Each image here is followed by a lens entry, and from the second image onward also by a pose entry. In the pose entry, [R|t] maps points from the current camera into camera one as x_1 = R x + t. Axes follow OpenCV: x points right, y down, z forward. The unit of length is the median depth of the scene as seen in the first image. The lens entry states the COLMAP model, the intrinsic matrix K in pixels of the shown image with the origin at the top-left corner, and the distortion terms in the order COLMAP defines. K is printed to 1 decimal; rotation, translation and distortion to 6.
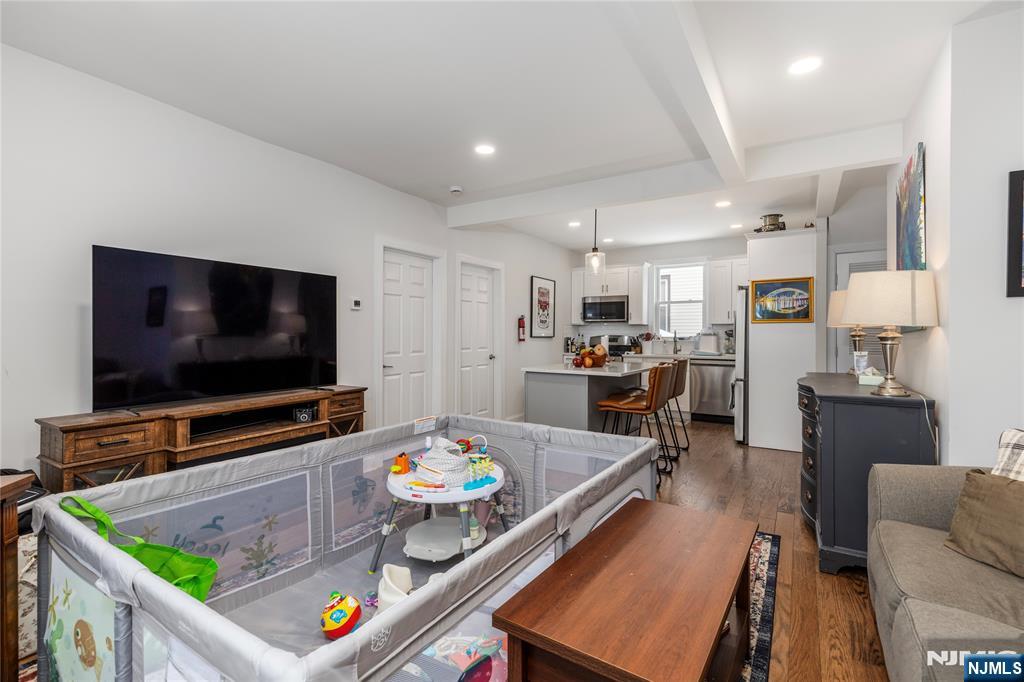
lens RADIAL K [[468.9, 0, 484.4], [0, 468.9, 333.8], [0, 0, 1]] dist [0.011509, -0.000206]
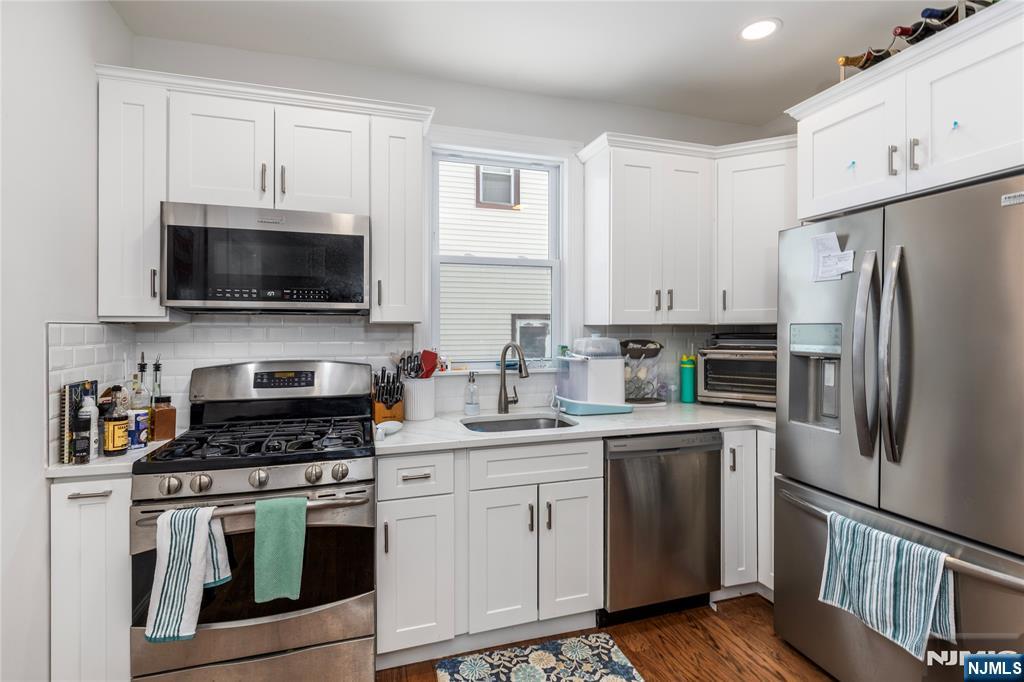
lens RADIAL K [[486.7, 0, 510.9], [0, 486.7, 334.0], [0, 0, 1]] dist [0.003663, 0.000129]
pose [[0.595775, -0.010059, 0.803088, 0.129100], [0.004924, 0.999949, 0.008871, -0.016442], [-0.803136, -0.001331, 0.595794, 0.780824]]
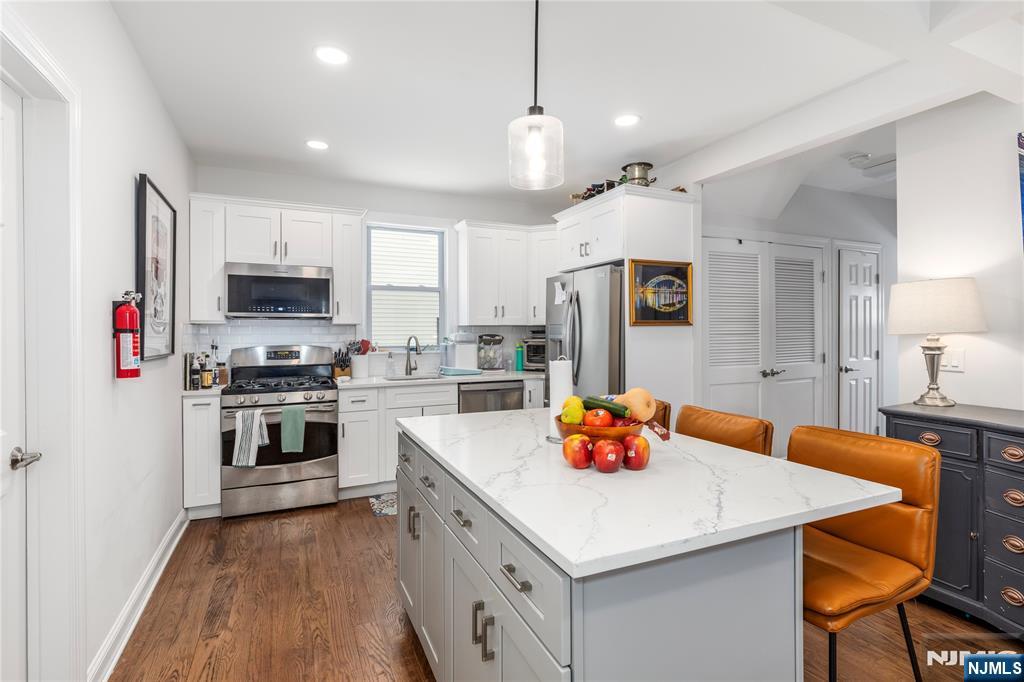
lens RADIAL K [[486.7, 0, 509.6], [0, 486.7, 336.6], [0, 0, 1]] dist [0.003663, 0.000129]
pose [[0.498834, -0.011603, 0.866620, -0.062788], [0.006491, 0.999932, 0.009652, -0.010915], [-0.866673, 0.000810, 0.498875, 0.576039]]
